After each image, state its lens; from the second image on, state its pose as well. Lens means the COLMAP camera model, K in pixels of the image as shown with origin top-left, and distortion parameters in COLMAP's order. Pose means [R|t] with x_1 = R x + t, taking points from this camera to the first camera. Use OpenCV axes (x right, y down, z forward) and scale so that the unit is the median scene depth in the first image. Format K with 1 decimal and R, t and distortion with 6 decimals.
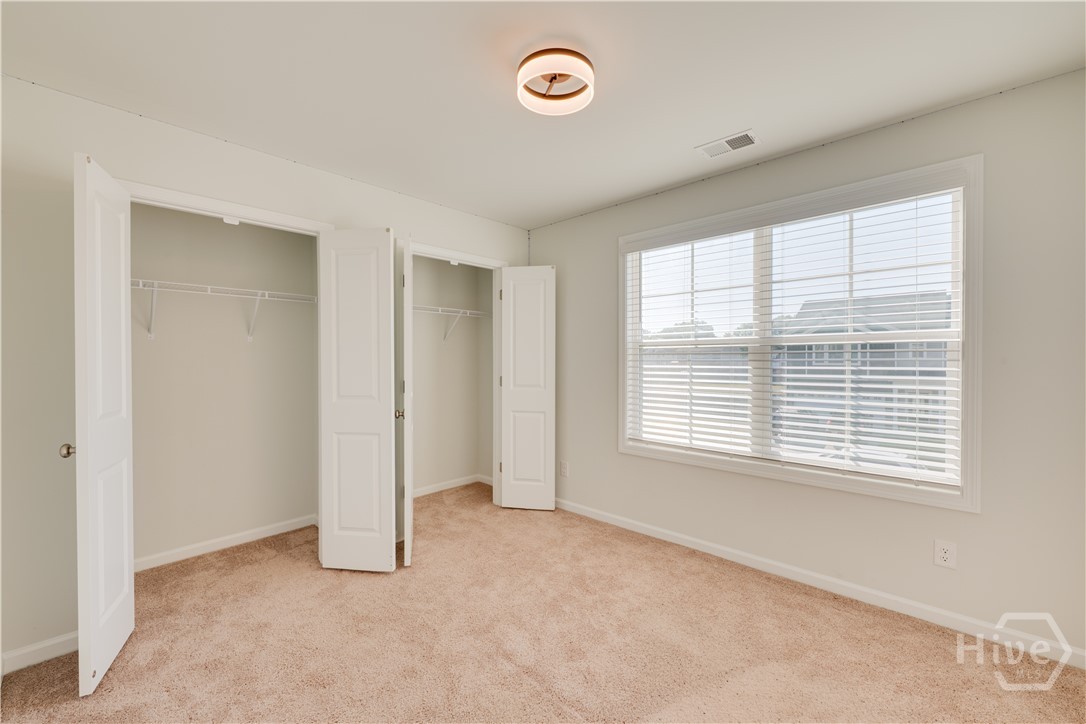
lens RADIAL K [[445.7, 0, 544.1], [0, 445.7, 359.8], [0, 0, 1]] dist [0.020068, 0.000060]
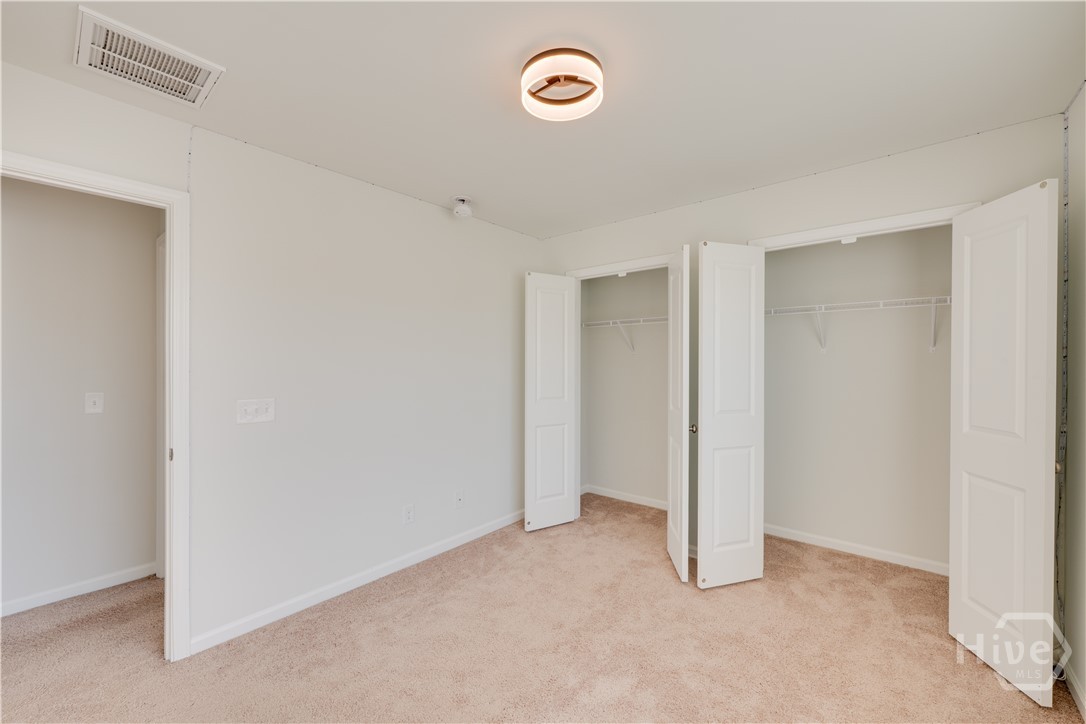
lens RADIAL K [[419.5, 0, 544.6], [0, 419.5, 364.2], [0, 0, 1]] dist [0.002842, 0.000413]
pose [[0.060844, -0.002377, -0.998144, 0.432669], [-0.017188, 0.999846, -0.003428, -0.008386], [0.997999, 0.017365, 0.060794, 0.454392]]
